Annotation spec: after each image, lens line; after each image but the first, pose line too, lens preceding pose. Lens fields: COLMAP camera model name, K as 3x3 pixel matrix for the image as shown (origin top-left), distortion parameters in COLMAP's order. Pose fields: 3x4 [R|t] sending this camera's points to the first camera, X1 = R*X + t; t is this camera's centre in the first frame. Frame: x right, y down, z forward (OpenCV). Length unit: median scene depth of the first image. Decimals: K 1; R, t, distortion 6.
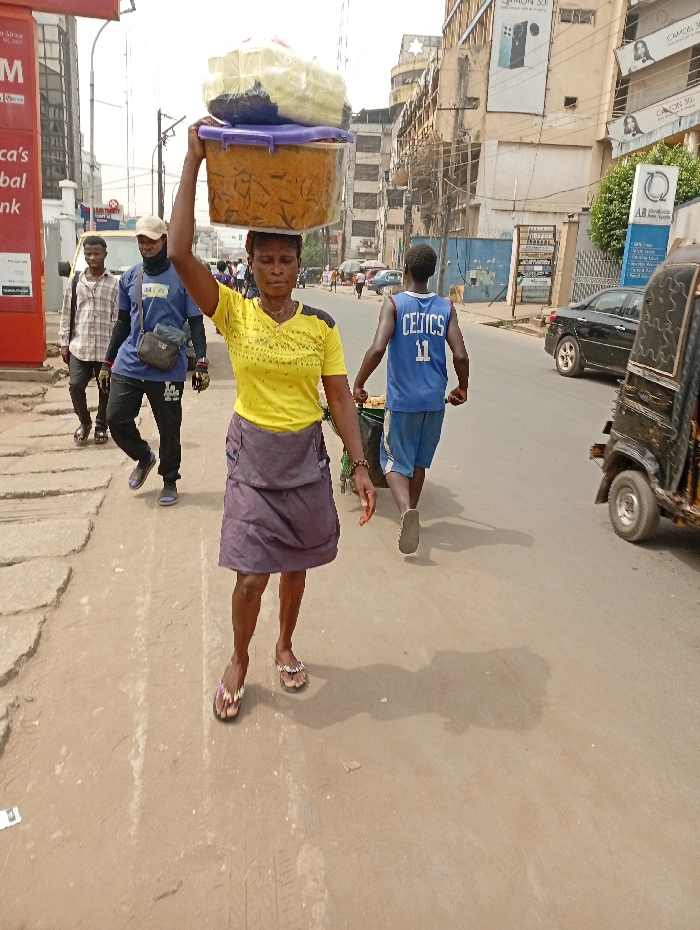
lens RADIAL K [[736.7, 0, 348.8], [0, 736.7, 465.9], [0, 0, 1]] dist [0.003922, 0.000504]
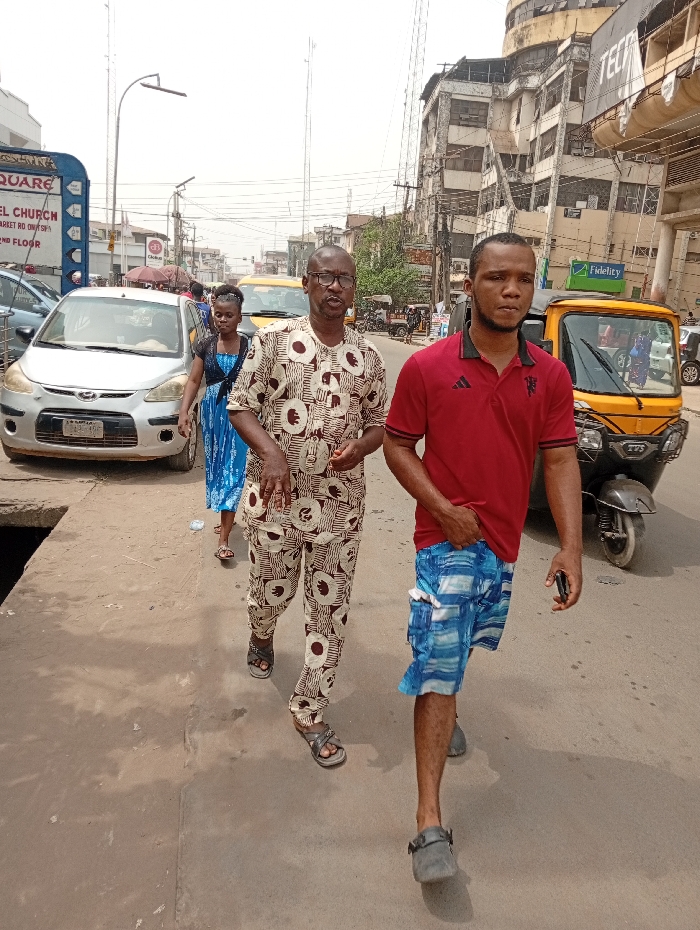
lens RADIAL K [[736.7, 0, 351.4], [0, 736.7, 462.7], [0, 0, 1]] dist [0.003922, 0.000504]
pose [[0.999398, 0.034011, 0.006780, -0.068659], [-0.033660, 0.998352, -0.046481, -0.104169], [-0.008350, 0.046225, 0.998896, 0.381712]]
